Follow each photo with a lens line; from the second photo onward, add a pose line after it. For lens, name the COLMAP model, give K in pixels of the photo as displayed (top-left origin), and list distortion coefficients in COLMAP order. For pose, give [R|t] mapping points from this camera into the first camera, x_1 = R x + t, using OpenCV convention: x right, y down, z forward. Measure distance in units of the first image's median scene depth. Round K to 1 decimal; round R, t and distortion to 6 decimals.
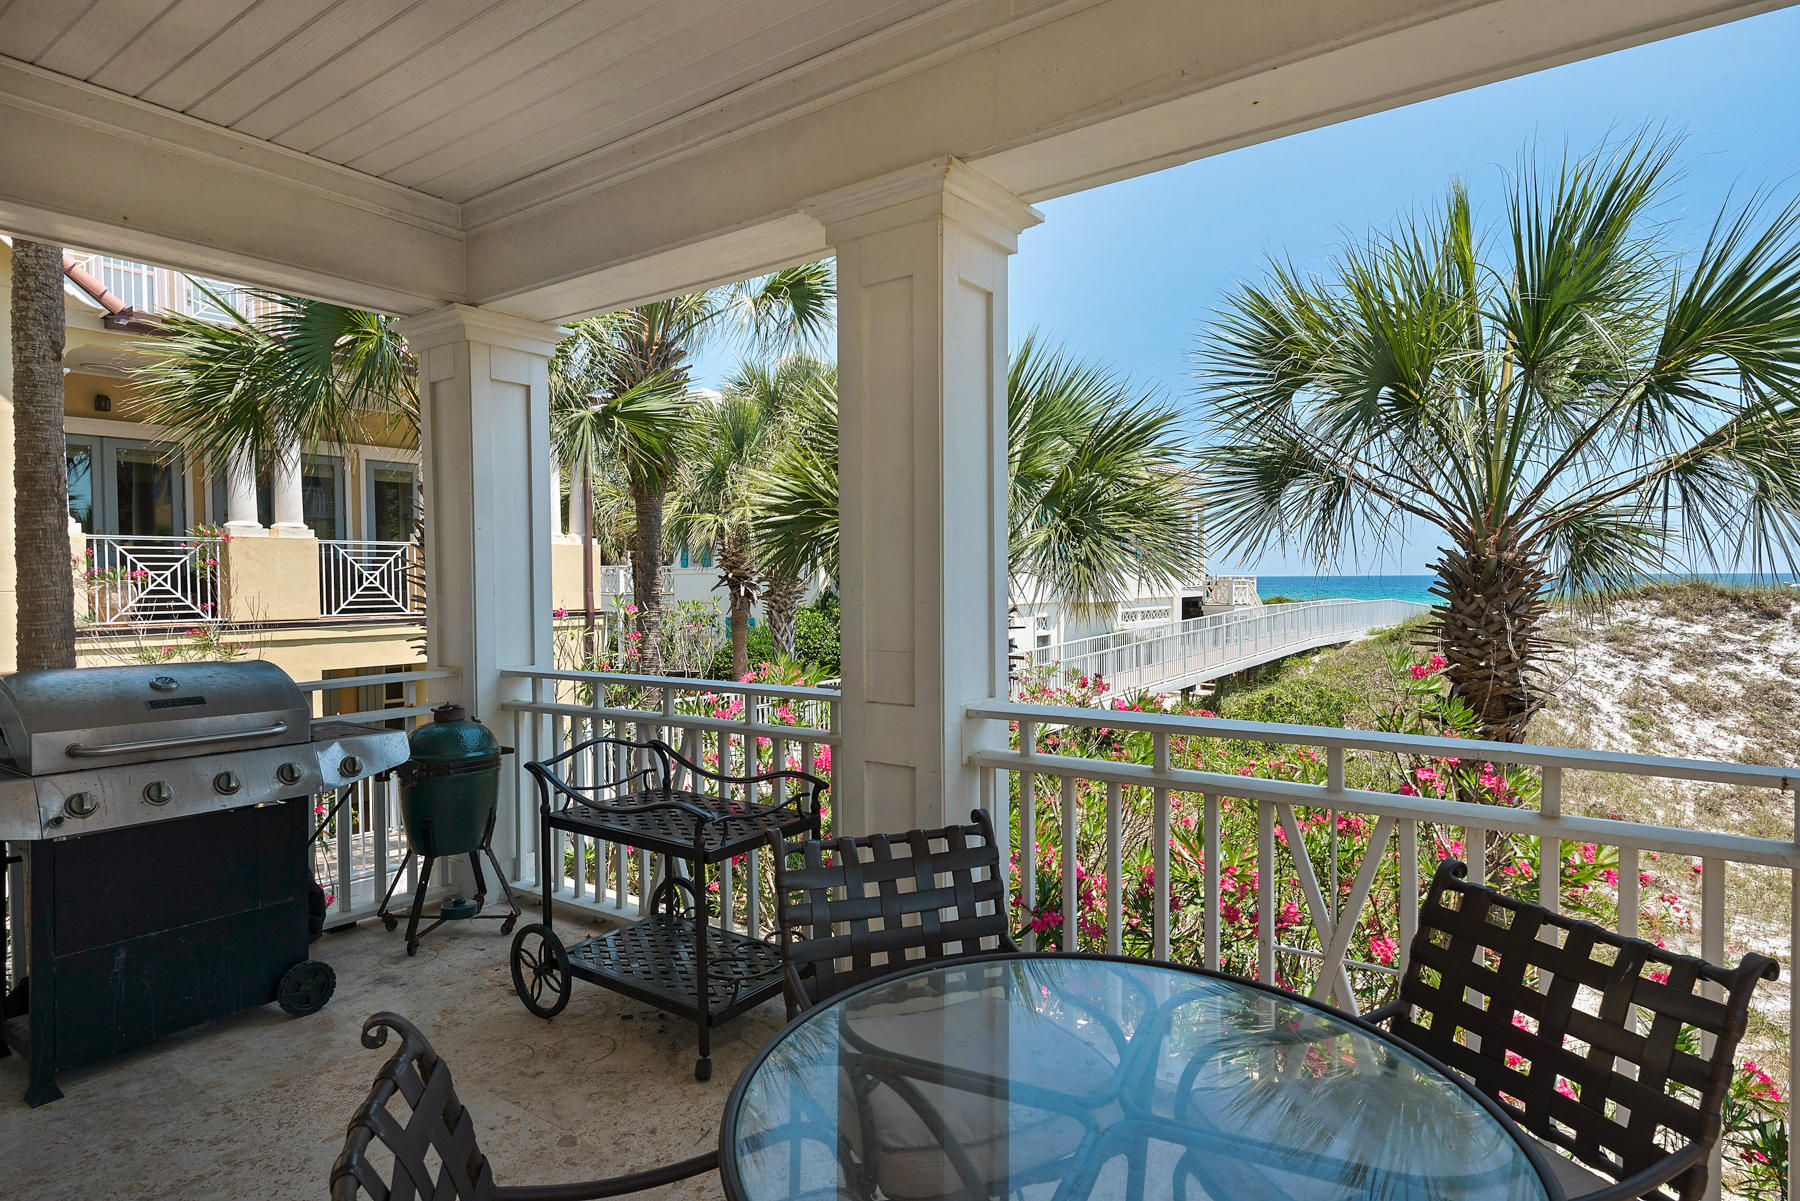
lens RADIAL K [[988.5, 0, 900.0], [0, 988.5, 600.5], [0, 0, 1]] dist [-0.000802, 0.000166]
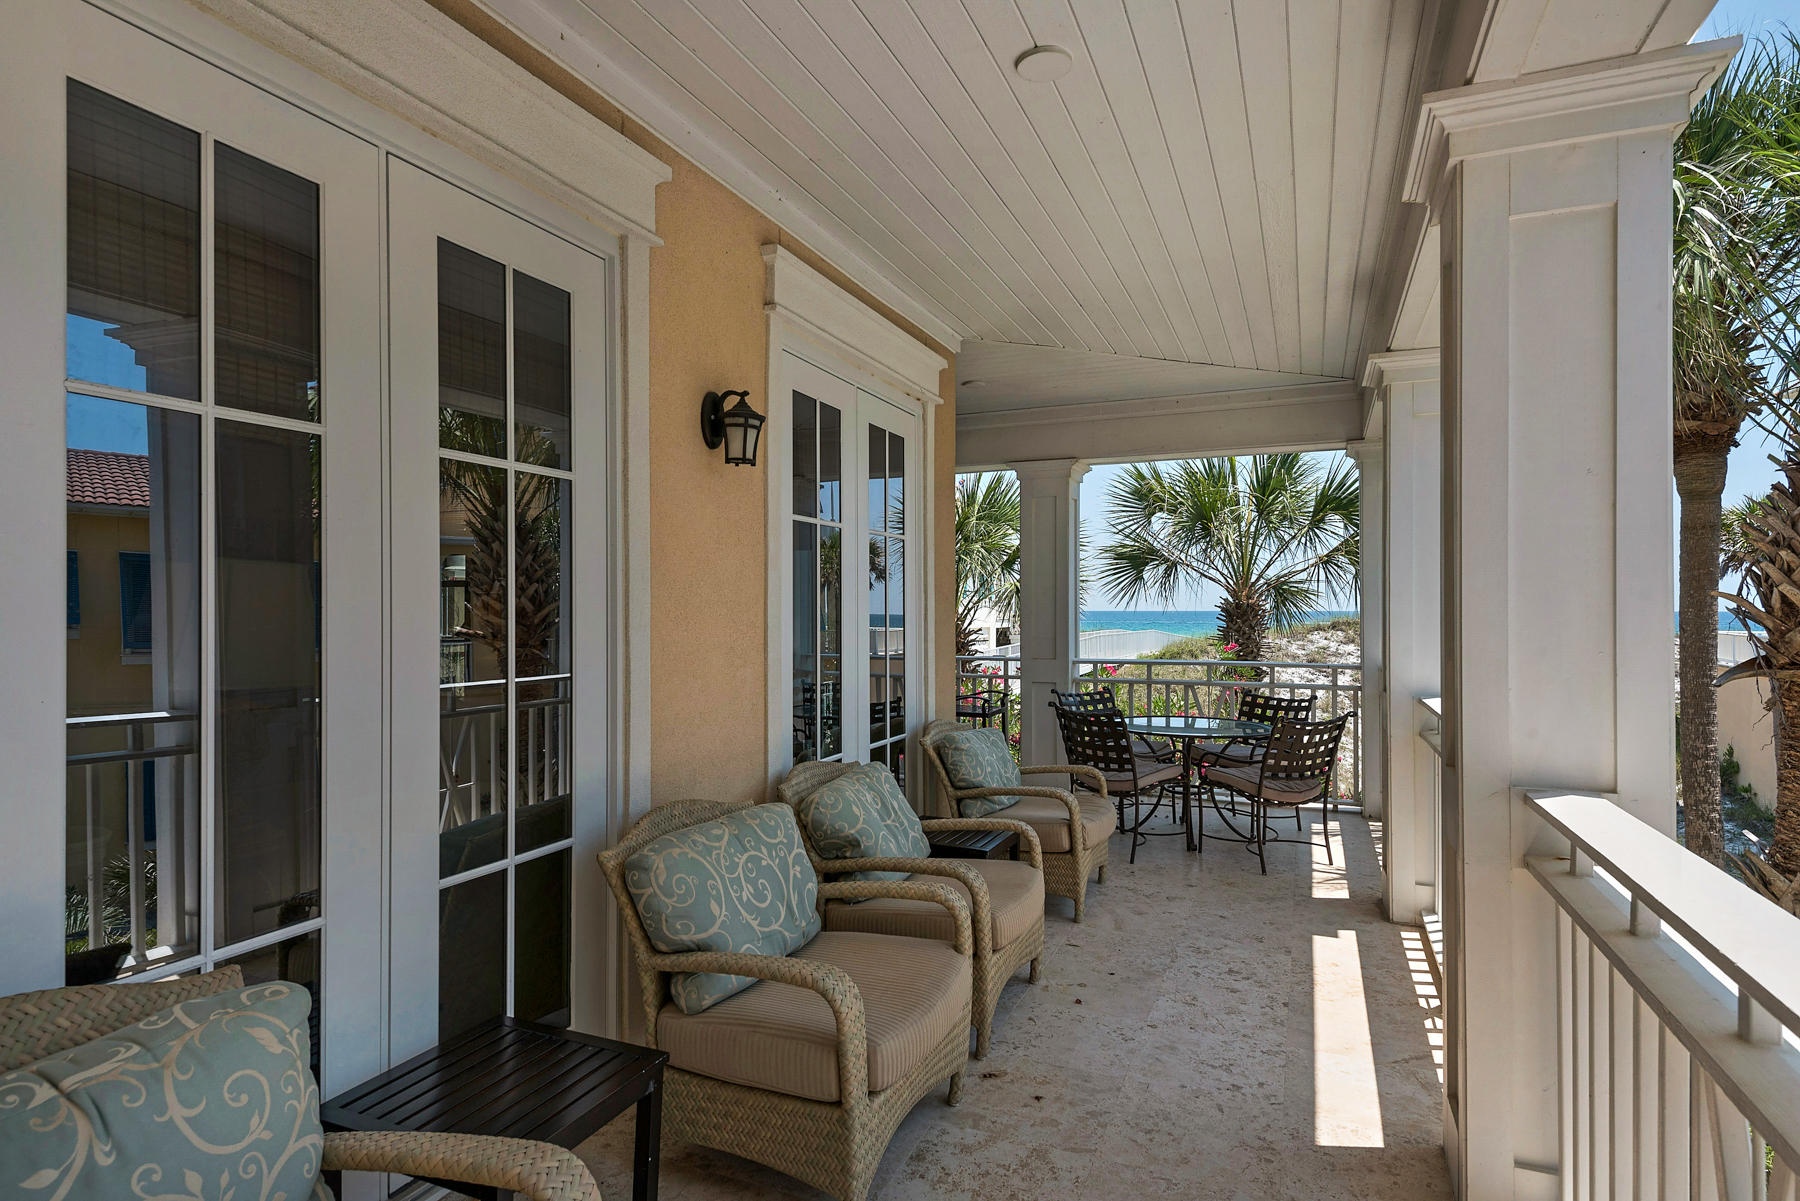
lens RADIAL K [[988.5, 0, 900.0], [0, 988.5, 600.5], [0, 0, 1]] dist [-0.000802, 0.000166]
pose [[0.974615, 0.008377, 0.223731, -0.116601], [-0.000847, 0.999431, -0.033731, 0.004751], [-0.223887, 0.032685, 0.974067, -0.175361]]
